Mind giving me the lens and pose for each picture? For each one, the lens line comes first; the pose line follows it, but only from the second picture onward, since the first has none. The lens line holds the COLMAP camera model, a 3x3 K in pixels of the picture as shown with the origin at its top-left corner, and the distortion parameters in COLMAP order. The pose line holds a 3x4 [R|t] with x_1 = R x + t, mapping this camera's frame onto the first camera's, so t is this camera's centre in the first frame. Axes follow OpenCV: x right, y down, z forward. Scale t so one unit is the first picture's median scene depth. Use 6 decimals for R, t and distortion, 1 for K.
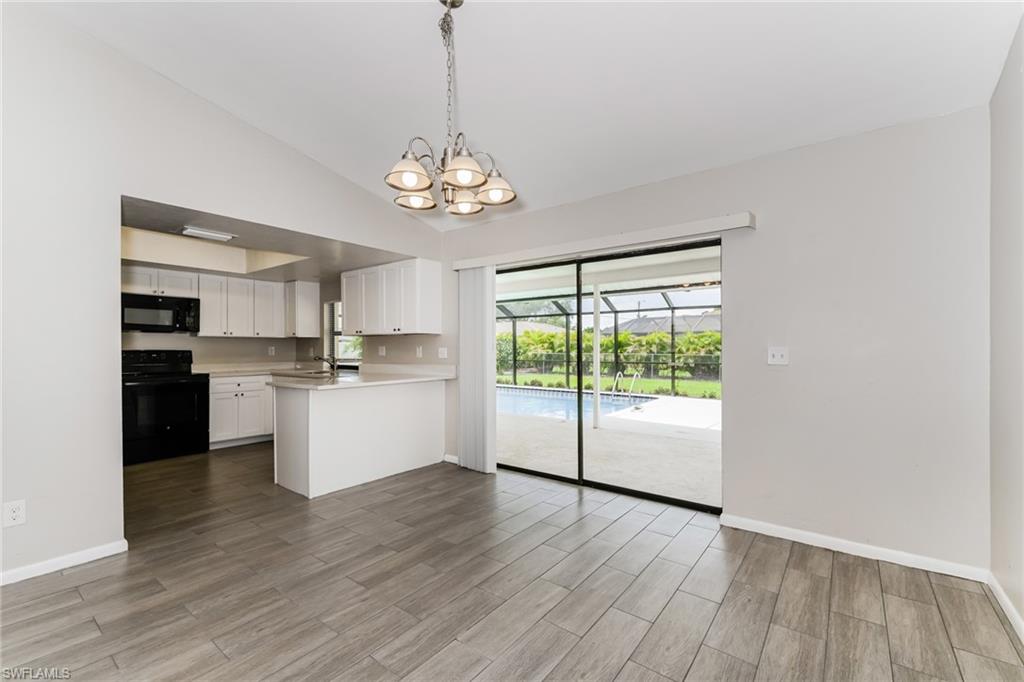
lens RADIAL K [[433.7, 0, 515.5], [0, 433.7, 342.3], [0, 0, 1]] dist [0.001439, 0.000204]
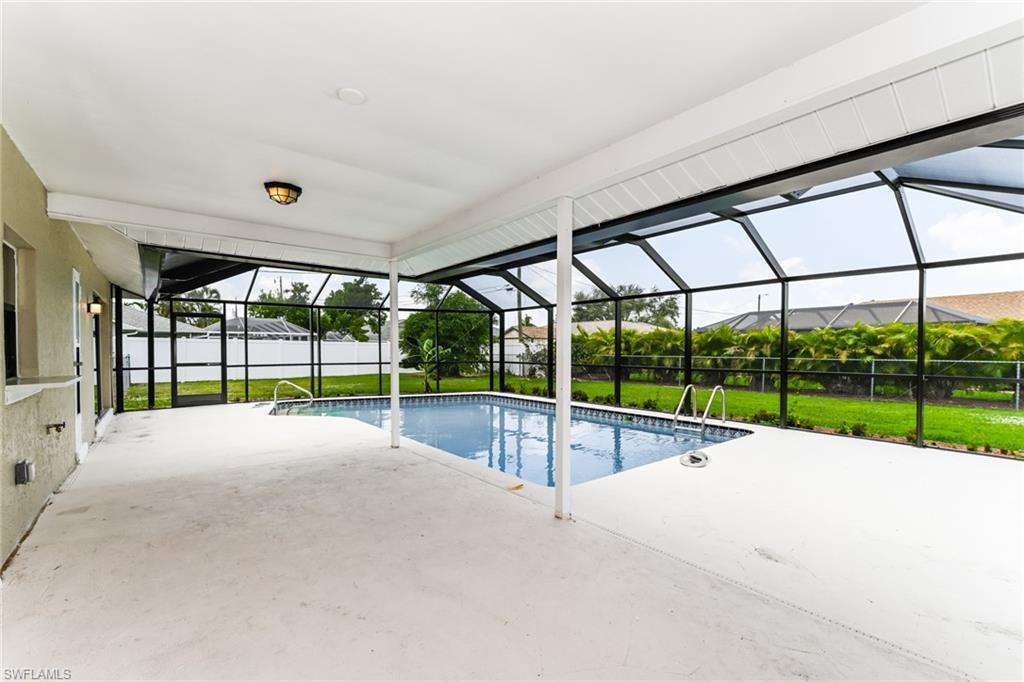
lens RADIAL K [[439.0, 0, 512.3], [0, 439.0, 357.9], [0, 0, 1]] dist [-0.001177, 0.000035]
pose [[0.970793, 0.009442, -0.239734, 0.114445], [-0.001878, 0.999494, 0.031758, 0.006856], [0.239912, -0.030381, 0.970319, 0.257211]]
